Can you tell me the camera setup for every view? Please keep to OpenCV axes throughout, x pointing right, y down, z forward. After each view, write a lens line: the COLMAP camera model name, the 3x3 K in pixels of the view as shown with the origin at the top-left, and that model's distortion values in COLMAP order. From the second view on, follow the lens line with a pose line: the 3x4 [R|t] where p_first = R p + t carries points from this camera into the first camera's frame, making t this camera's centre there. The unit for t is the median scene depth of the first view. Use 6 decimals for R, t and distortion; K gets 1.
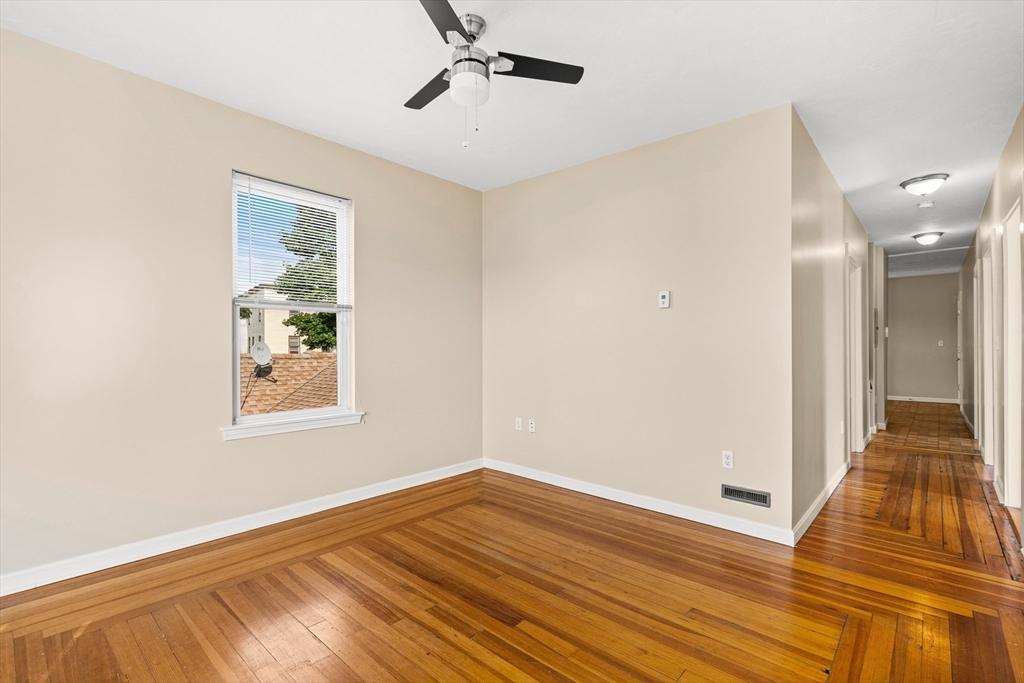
lens RADIAL K [[471.1, 0, 512.0], [0, 471.1, 341.5], [0, 0, 1]] dist [0.000527, 0.000441]
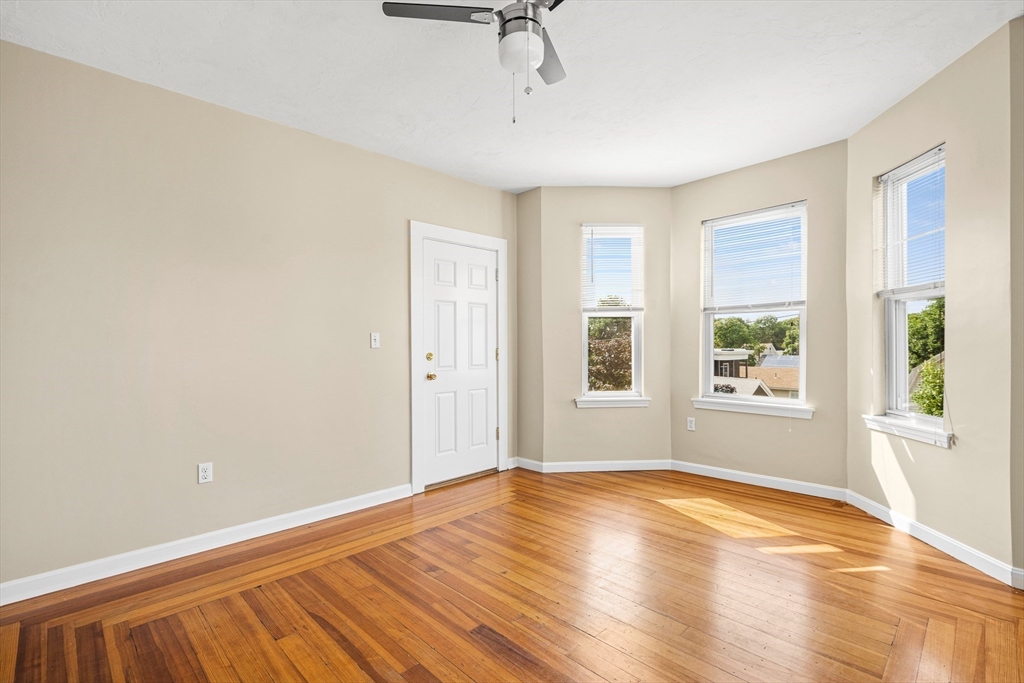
lens RADIAL K [[471.1, 0, 512.0], [0, 471.1, 341.5], [0, 0, 1]] dist [0.000527, 0.000441]
pose [[-0.997953, 0.009866, 0.063187, -0.101076], [0.009029, 0.999868, -0.013519, 0.014934], [-0.063312, -0.012921, -0.997910, 1.546923]]
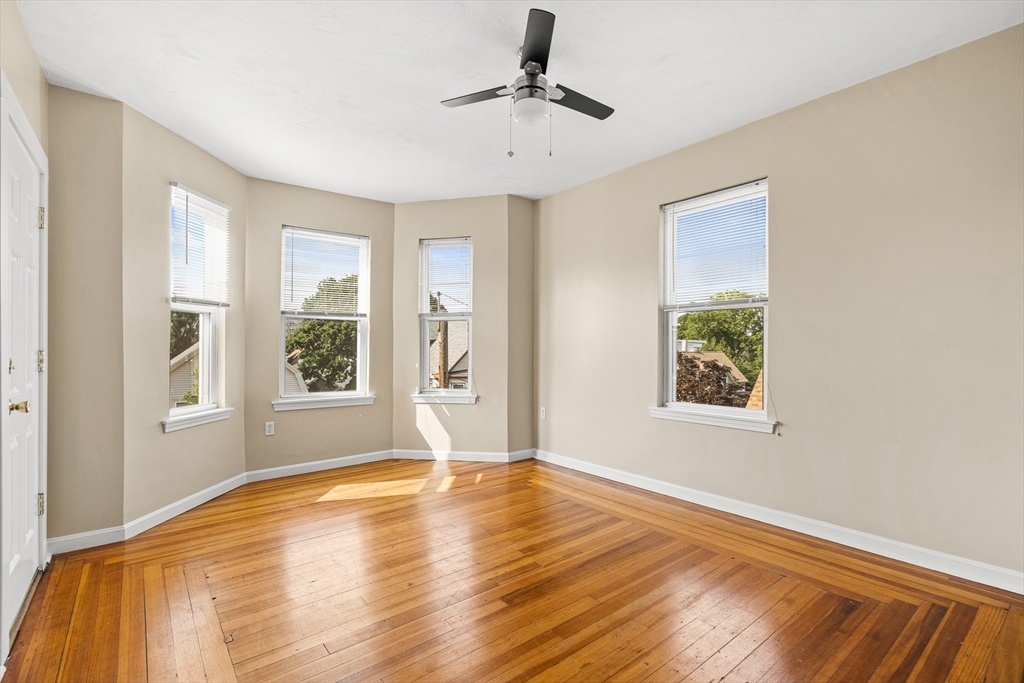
lens RADIAL K [[474.1, 0, 509.6], [0, 474.1, 345.3], [0, 0, 1]] dist [-0.001636, -0.000194]
pose [[-0.162981, -0.003895, -0.986622, 0.840136], [0.007781, 0.999956, -0.005233, 0.017979], [0.986599, -0.008530, -0.162943, 0.933726]]
